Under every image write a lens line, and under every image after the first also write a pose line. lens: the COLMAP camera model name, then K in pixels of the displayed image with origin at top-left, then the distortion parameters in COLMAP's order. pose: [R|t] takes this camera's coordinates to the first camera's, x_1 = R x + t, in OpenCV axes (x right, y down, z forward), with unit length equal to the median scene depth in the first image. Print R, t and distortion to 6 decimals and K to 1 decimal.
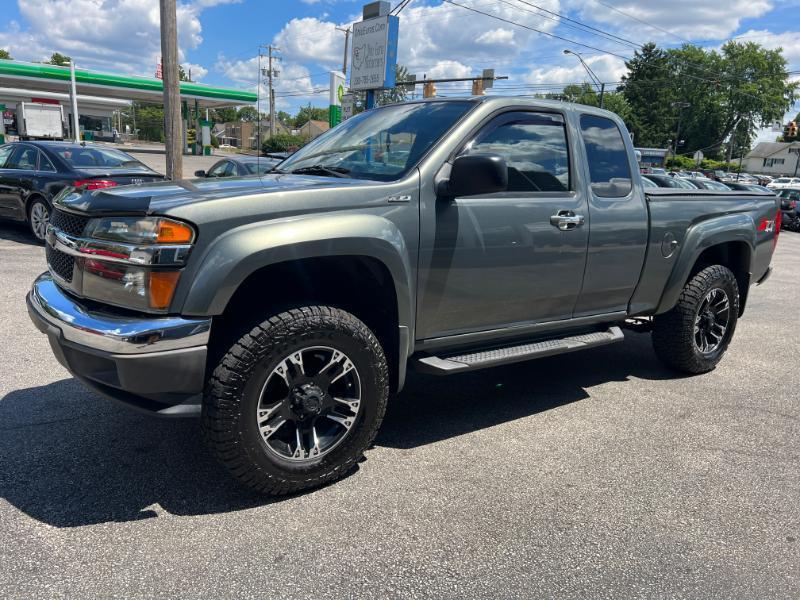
lens RADIAL K [[603.6, 0, 395.3], [0, 603.6, 302.0], [0, 0, 1]] dist [0.046349, -0.051258]
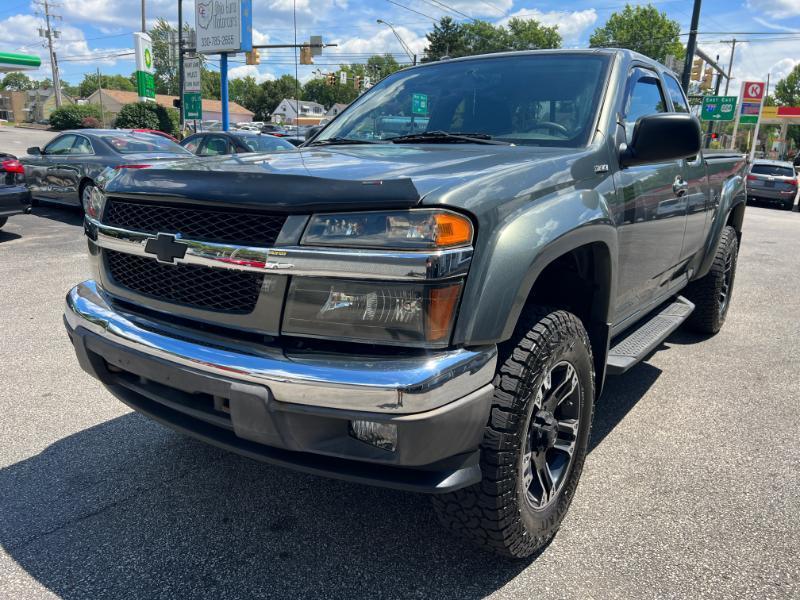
lens RADIAL K [[603.6, 0, 396.7], [0, 603.6, 300.6], [0, 0, 1]] dist [0.046349, -0.051258]
pose [[0.952609, -0.096318, 0.288547, -0.044495], [0.084180, 0.994975, 0.054215, -0.005422], [-0.292318, -0.027356, 0.955930, 0.025338]]
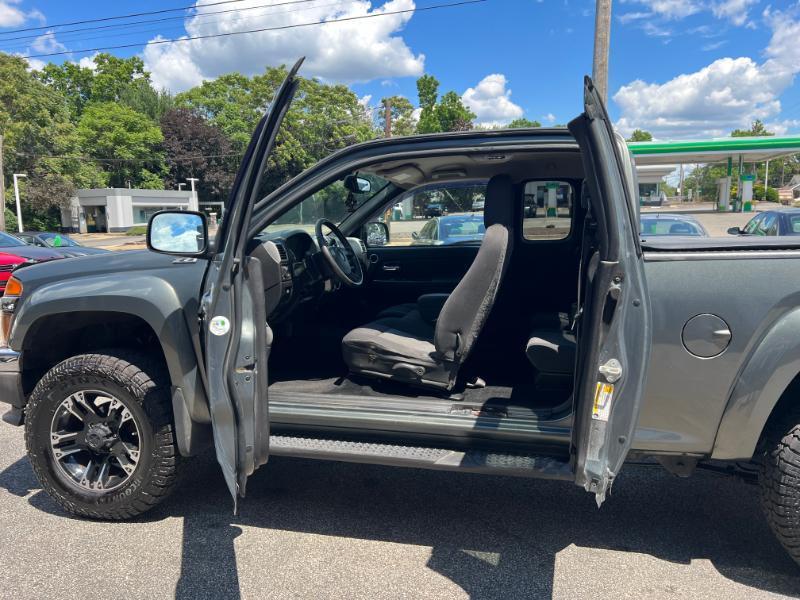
lens RADIAL K [[603.6, 0, 406.1], [0, 603.6, 293.6], [0, 0, 1]] dist [0.046349, -0.051258]
pose [[0.651419, 0.032179, -0.758035, 0.089791], [-0.116954, 0.991418, -0.058419, -0.008735], [0.749650, 0.126711, 0.649592, 0.054134]]
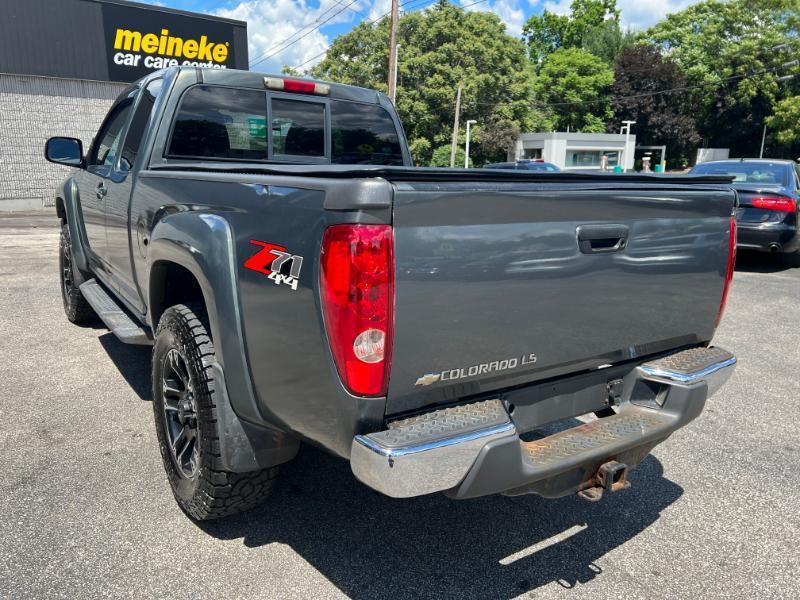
lens RADIAL K [[603.6, 0, 393.8], [0, 603.6, 301.4], [0, 0, 1]] dist [0.046349, -0.051258]
pose [[-0.036317, 0.171023, -0.984597, 0.145766], [-0.236692, 0.955742, 0.174741, -0.027893], [0.970906, 0.239392, 0.005770, 0.166489]]
